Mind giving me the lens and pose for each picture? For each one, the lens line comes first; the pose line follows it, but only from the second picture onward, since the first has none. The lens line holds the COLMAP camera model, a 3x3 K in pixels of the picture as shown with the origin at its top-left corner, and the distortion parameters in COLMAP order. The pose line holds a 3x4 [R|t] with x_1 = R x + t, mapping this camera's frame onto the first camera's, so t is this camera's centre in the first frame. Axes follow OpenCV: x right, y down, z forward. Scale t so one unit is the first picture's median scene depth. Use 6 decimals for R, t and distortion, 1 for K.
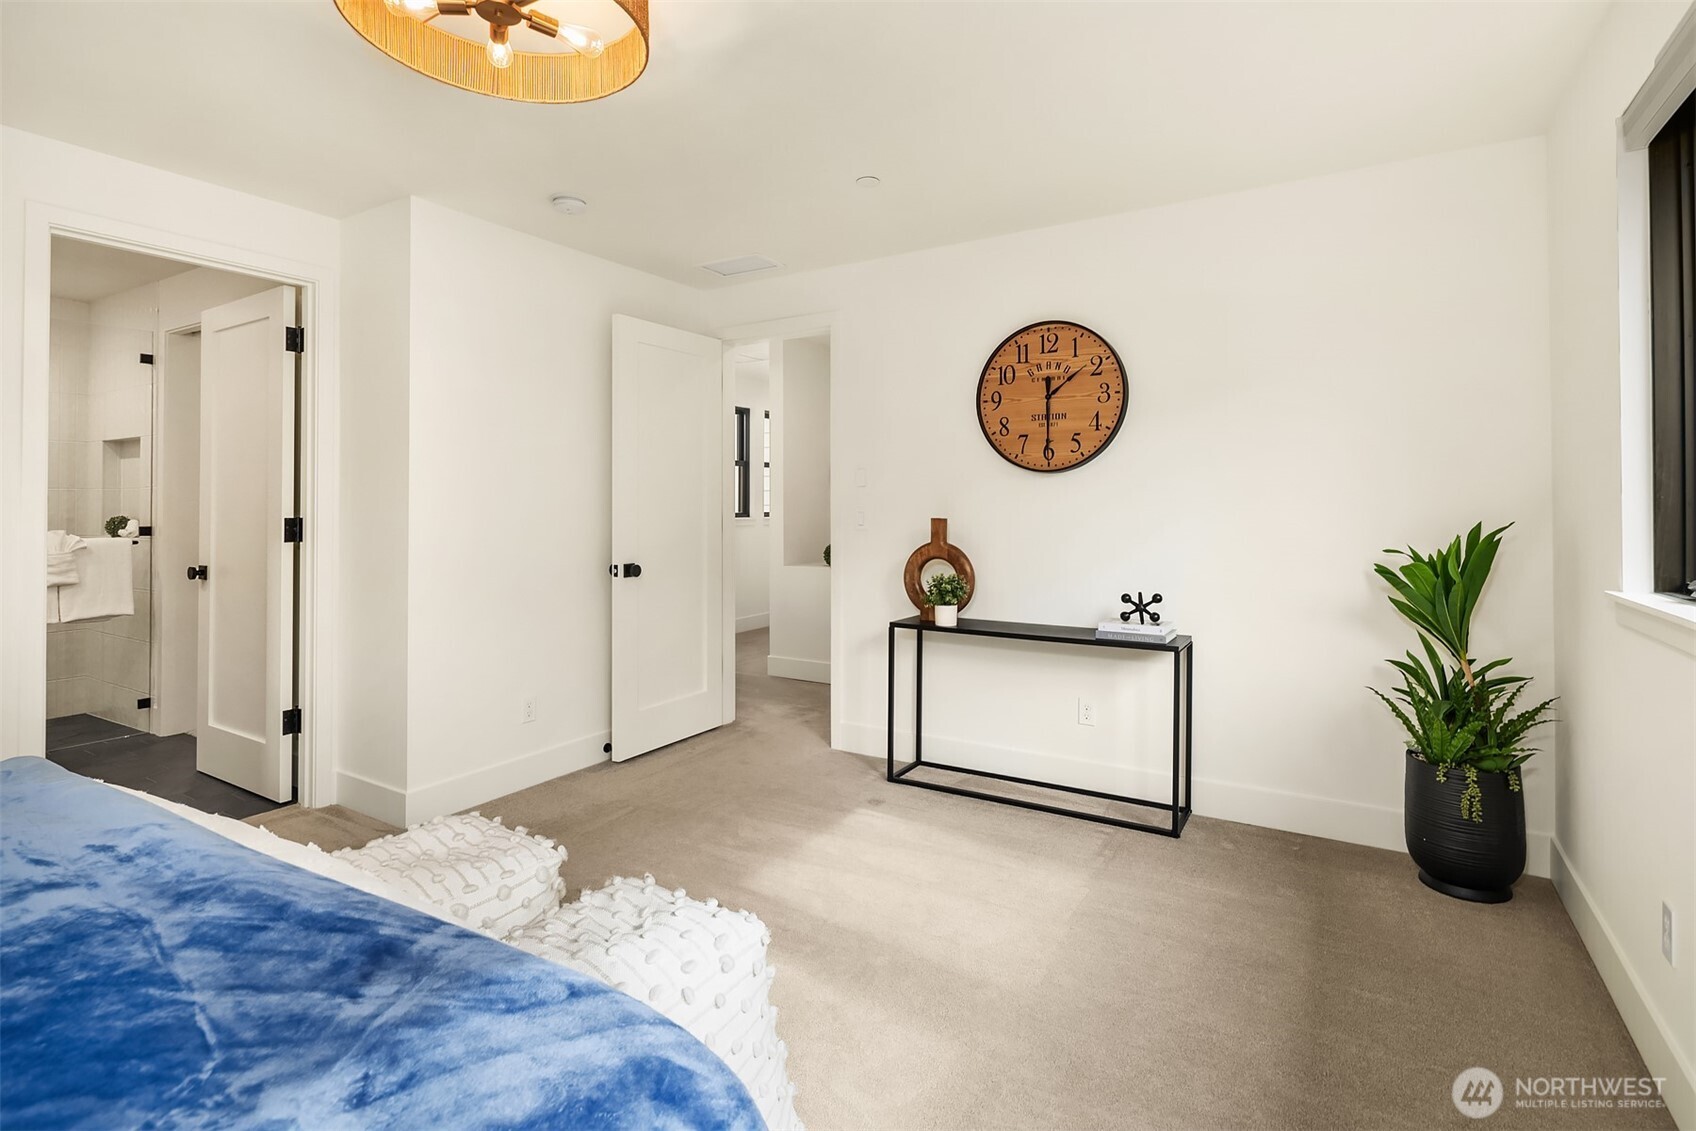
lens RADIAL K [[839.8, 0, 857.3], [0, 839.8, 492.9], [0, 0, 1]] dist [-0.006030, 0.001554]
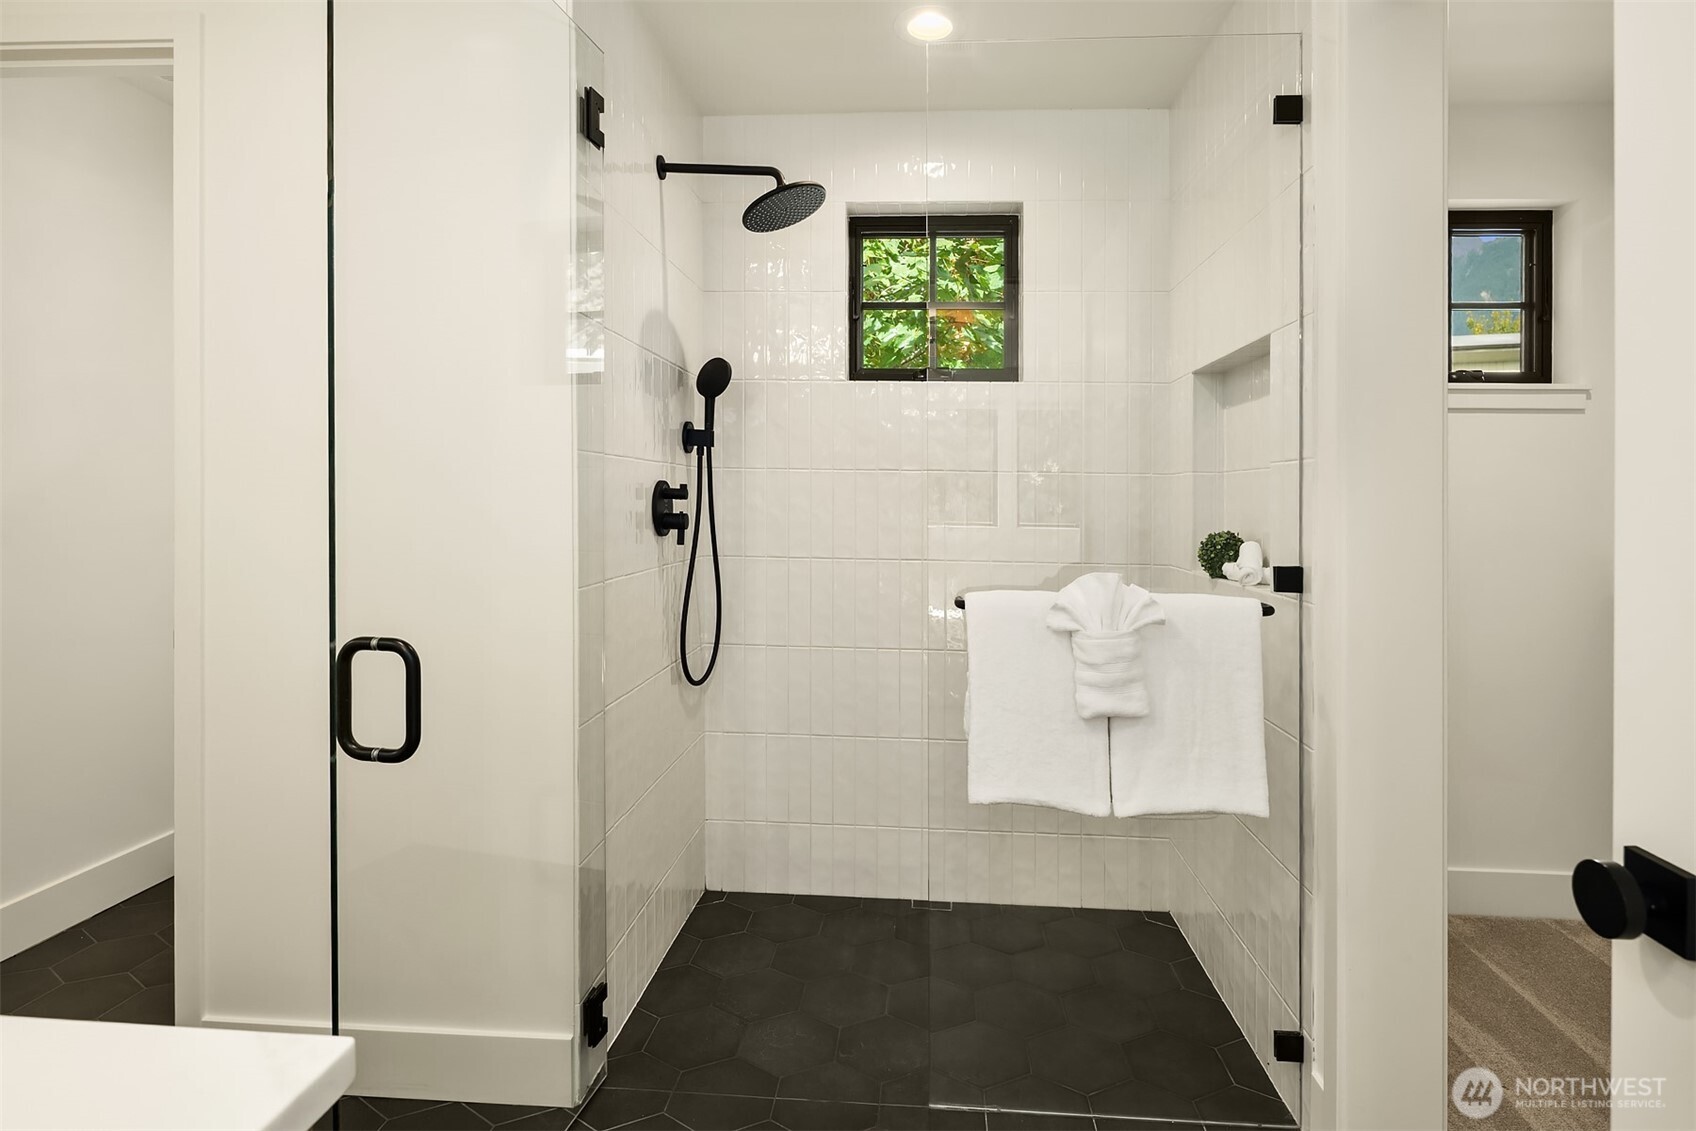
lens RADIAL K [[839.8, 0, 887.2], [0, 839.8, 504.0], [0, 0, 1]] dist [-0.006030, 0.001554]
pose [[0.470792, -0.003256, -0.882238, -1.460944], [0.010361, 0.999945, 0.001839, 0.023197], [0.882183, -0.010006, 0.470800, 1.609856]]
